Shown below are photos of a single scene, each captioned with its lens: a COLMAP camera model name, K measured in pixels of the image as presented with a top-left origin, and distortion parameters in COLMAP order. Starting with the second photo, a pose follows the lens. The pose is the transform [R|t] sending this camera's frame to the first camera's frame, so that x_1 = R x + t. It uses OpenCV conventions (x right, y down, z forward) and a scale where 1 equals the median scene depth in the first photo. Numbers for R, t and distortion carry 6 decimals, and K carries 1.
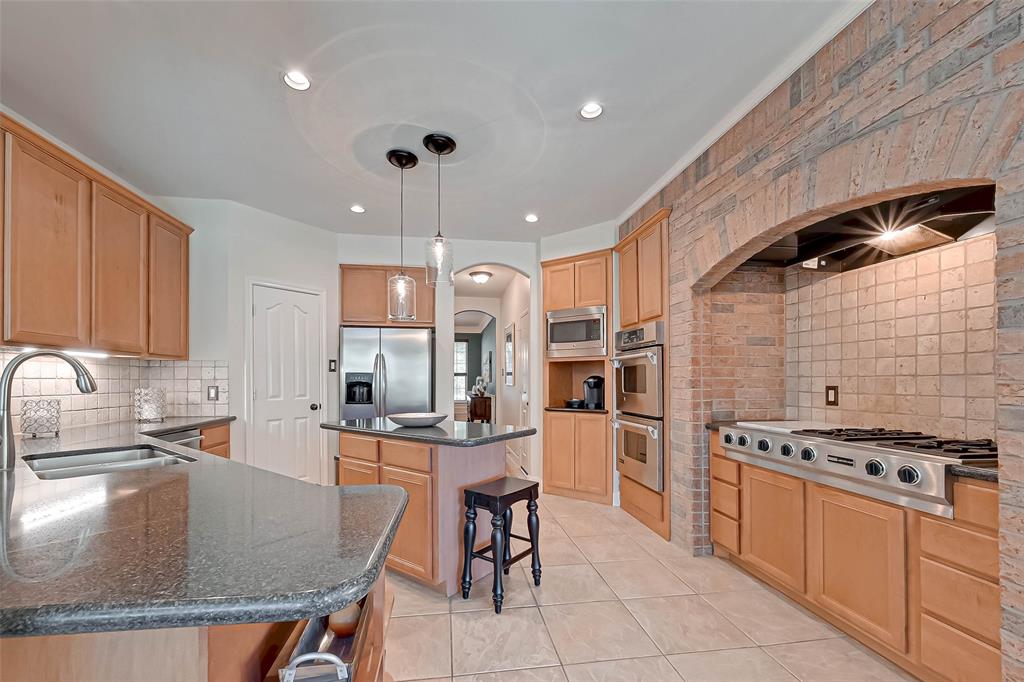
lens RADIAL K [[408.1, 0, 495.9], [0, 408.1, 378.1], [0, 0, 1]] dist [-0.000575, -0.000127]
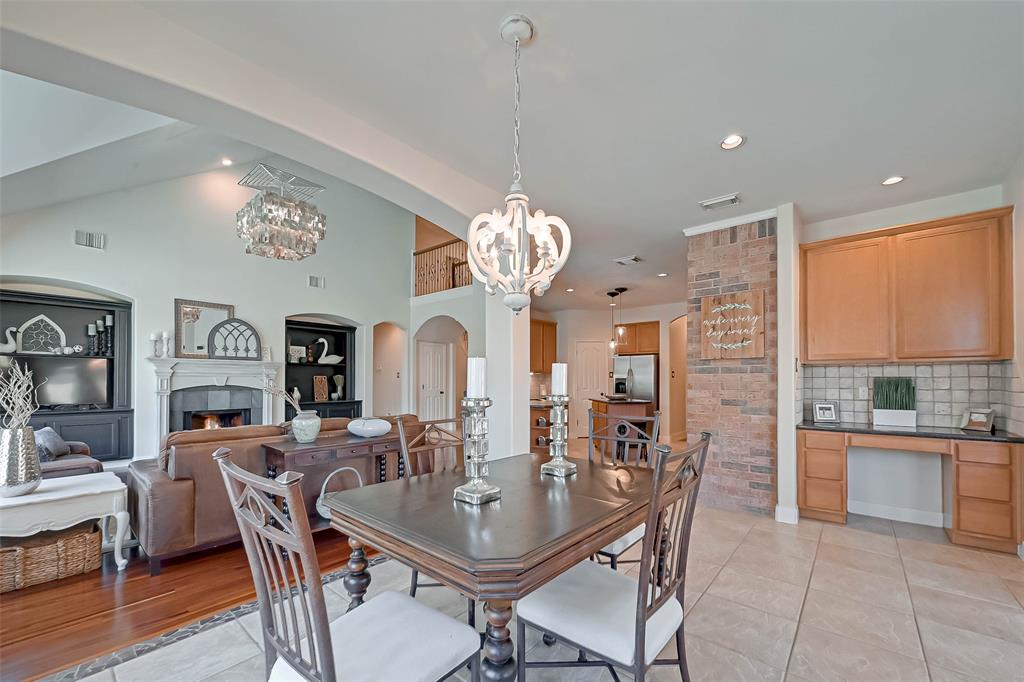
lens RADIAL K [[400.8, 0, 520.9], [0, 400.8, 374.7], [0, 0, 1]] dist [-0.000474, -0.000179]
pose [[0.679053, -0.012031, -0.733991, 0.986900], [0.003069, 0.999903, -0.013551, -0.005274], [0.734083, 0.006950, 0.679024, -0.909839]]
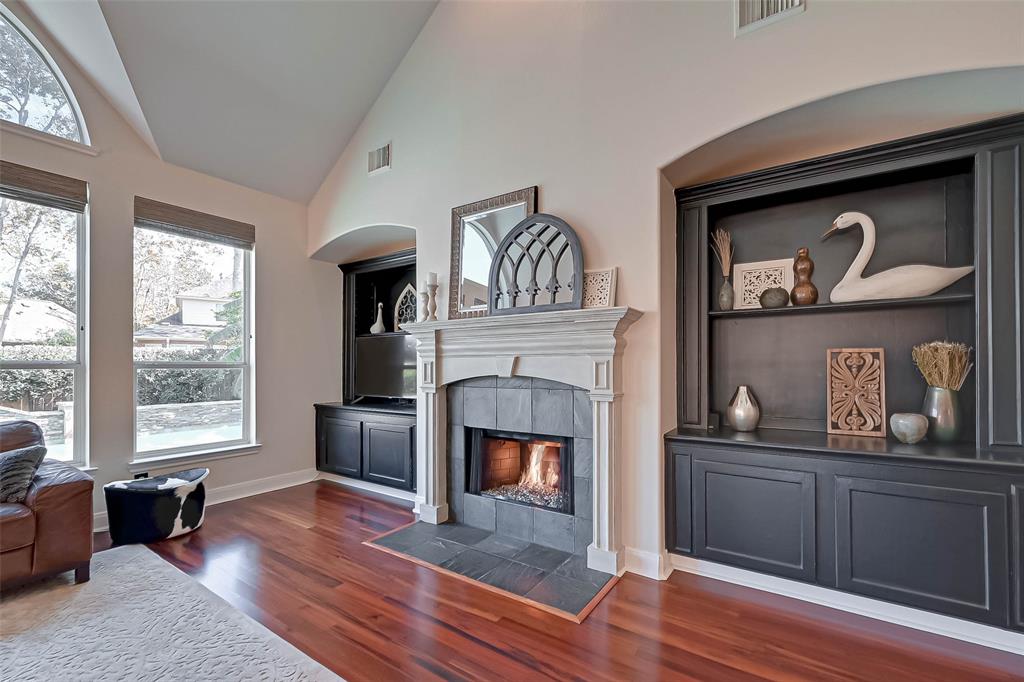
lens RADIAL K [[431.1, 0, 489.7], [0, 431.1, 365.6], [0, 0, 1]] dist [-0.001089, -0.000264]
pose [[-0.677088, -0.001066, -0.735901, -0.713390], [0.005057, 0.999969, -0.006102, -0.002543], [0.735885, -0.007852, -0.677061, -0.080505]]
